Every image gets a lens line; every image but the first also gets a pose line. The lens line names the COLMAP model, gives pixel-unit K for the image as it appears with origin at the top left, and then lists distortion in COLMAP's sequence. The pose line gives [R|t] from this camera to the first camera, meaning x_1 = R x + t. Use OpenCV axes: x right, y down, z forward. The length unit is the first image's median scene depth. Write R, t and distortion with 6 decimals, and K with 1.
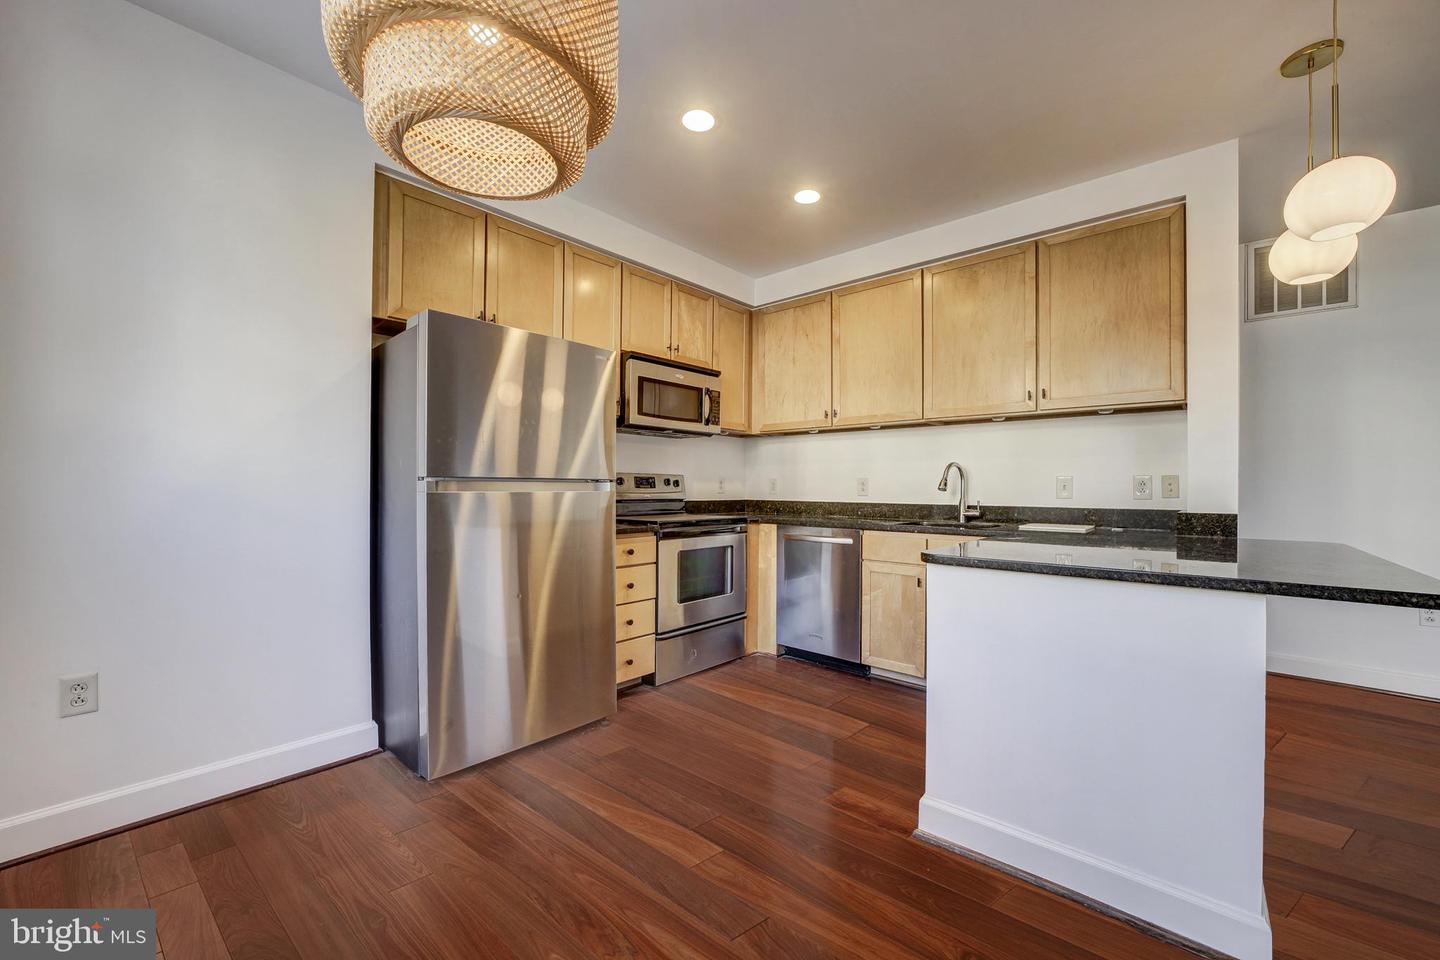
lens RADIAL K [[581.4, 0, 720.0], [0, 581.4, 480.0], [0, 0, 1]] dist [-0.018015, -0.000105]
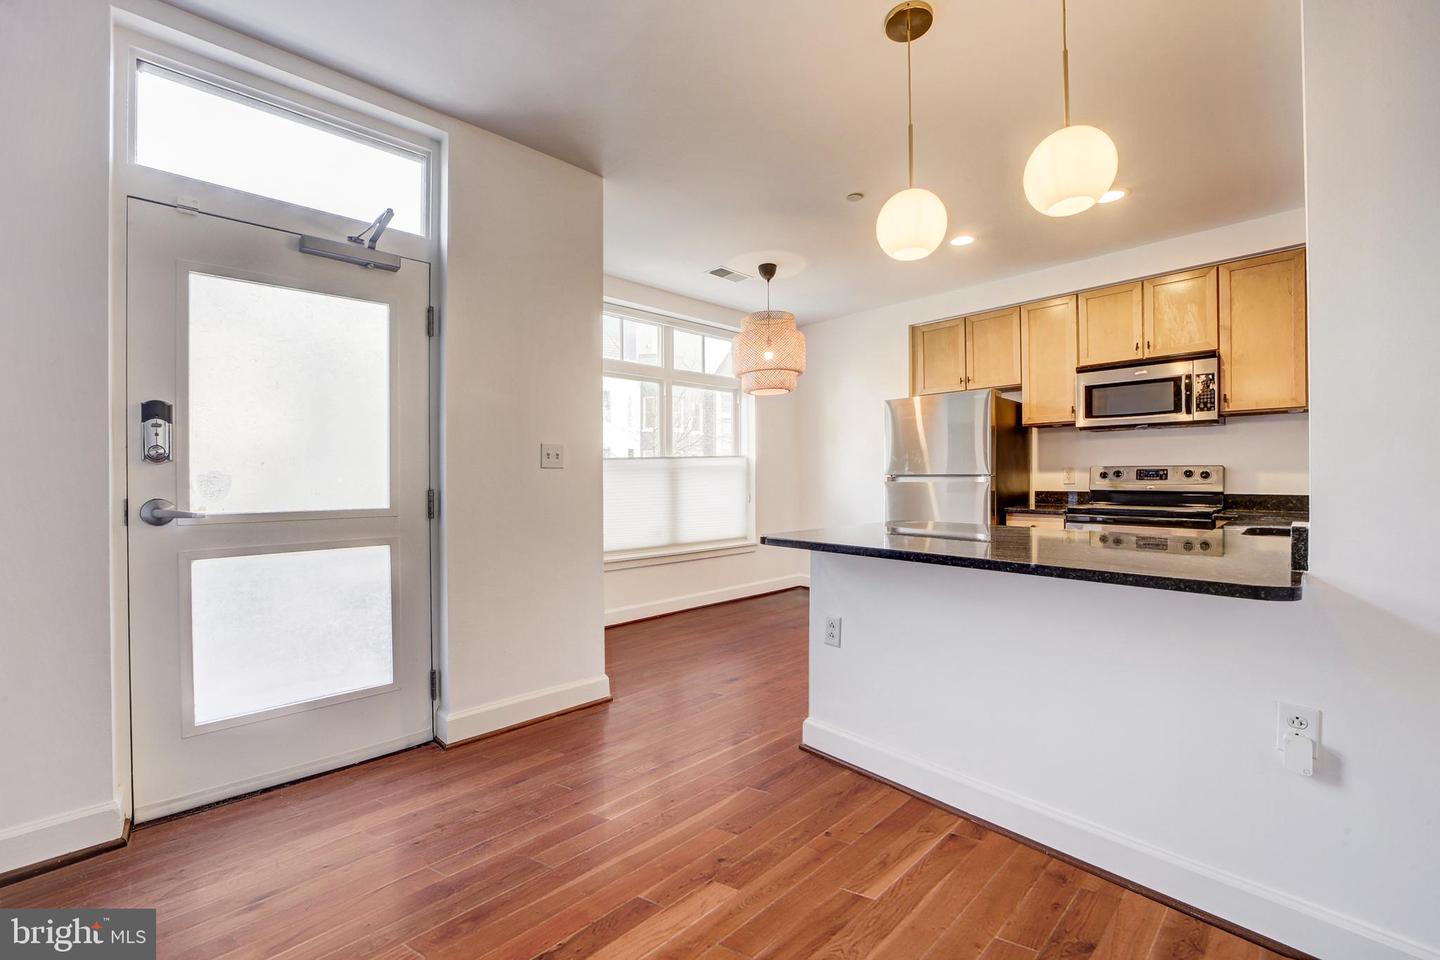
lens RADIAL K [[581.4, 0, 720.0], [0, 581.4, 480.0], [0, 0, 1]] dist [-0.018015, -0.000105]
pose [[-0.082340, -0.005689, -0.996588, 0.983709], [0.013936, 0.999879, -0.006859, 0.010278], [0.996507, -0.014453, -0.082251, 0.311898]]
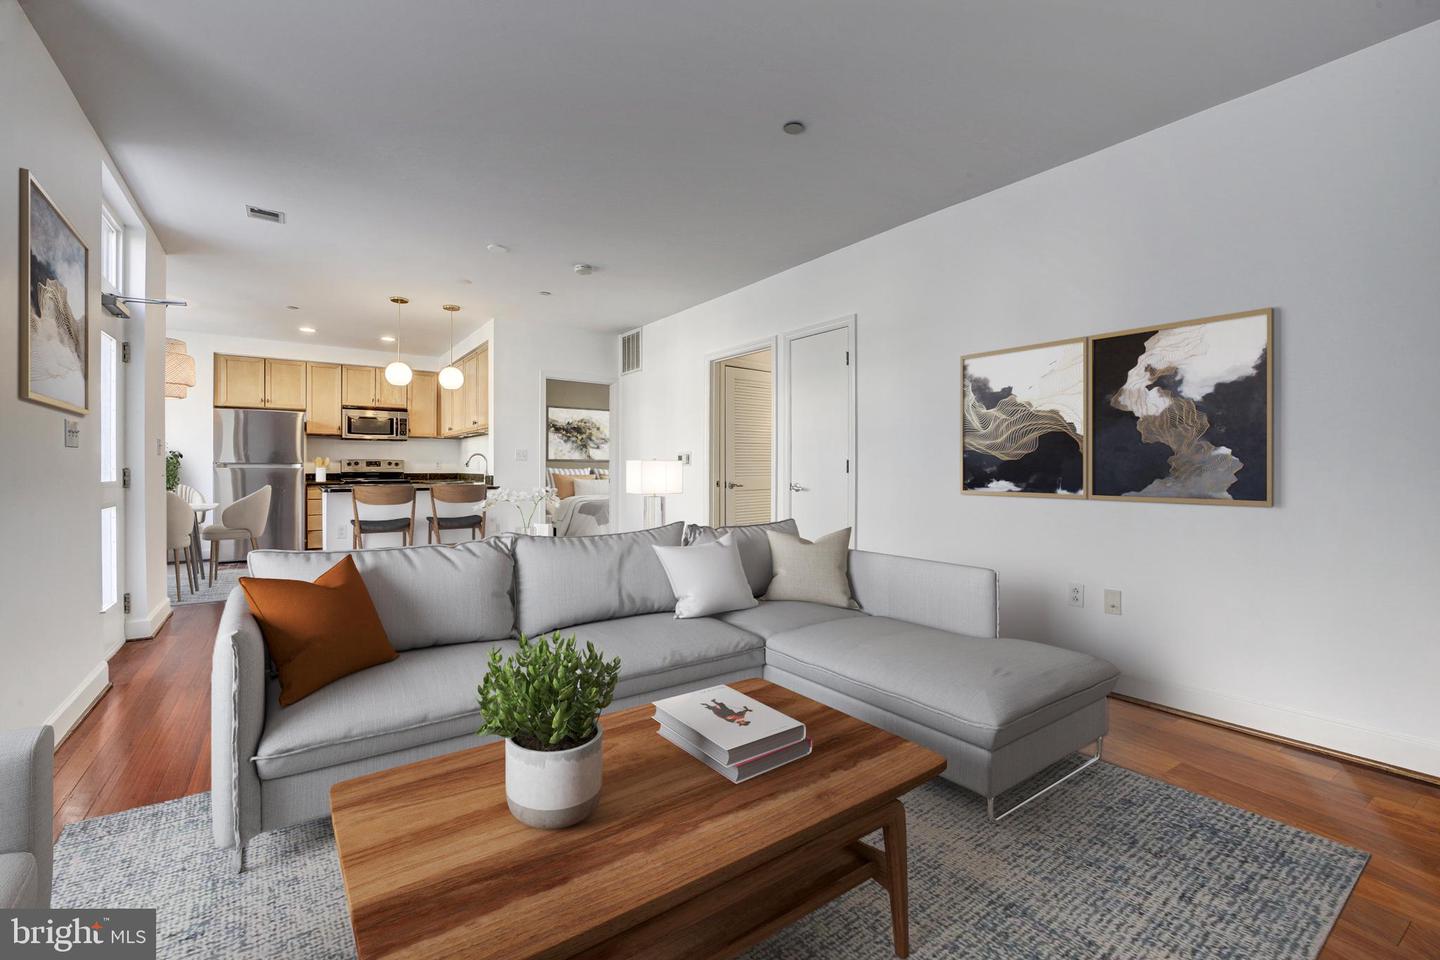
lens RADIAL K [[610.1, 0, 720.0], [0, 610.1, 480.0], [0, 0, 1]] dist [-0.019685, -0.000069]
pose [[0.974945, -0.007396, -0.222323, 1.590583], [0.014253, 0.999470, 0.029254, 0.016129], [0.221989, -0.031690, 0.974534, -0.860911]]
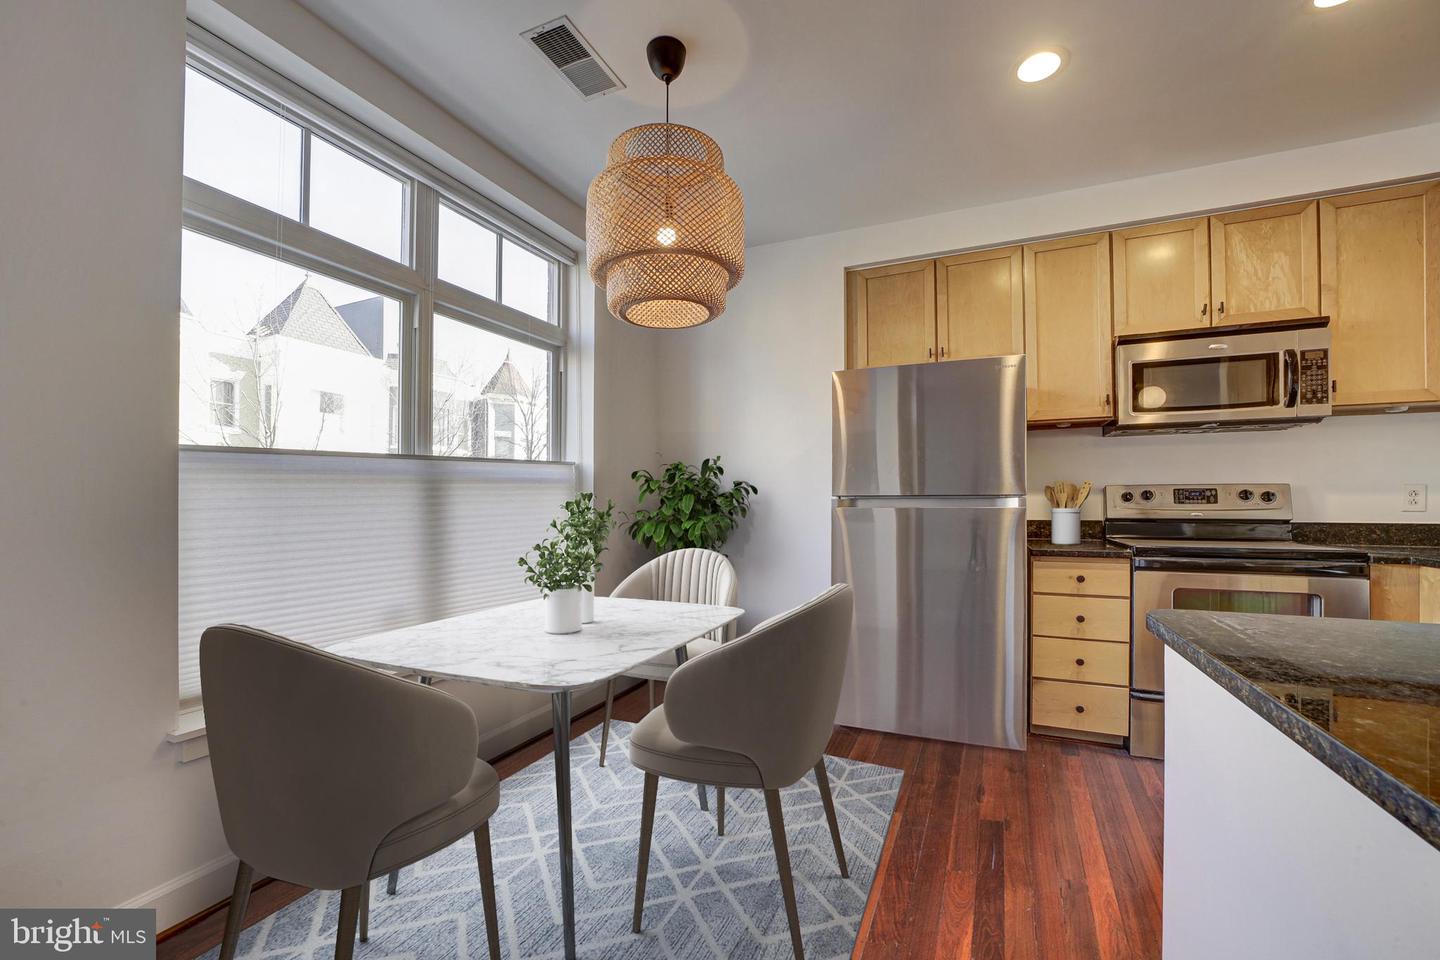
lens RADIAL K [[571.1, 0, 742.5], [0, 571.1, 499.8], [0, 0, 1]] dist [-0.017630, 0.000083]
pose [[0.329662, -0.015524, -0.943971, 0.371511], [0.016002, 0.999813, -0.010854, 0.007423], [0.943963, -0.011527, 0.329849, 0.208964]]
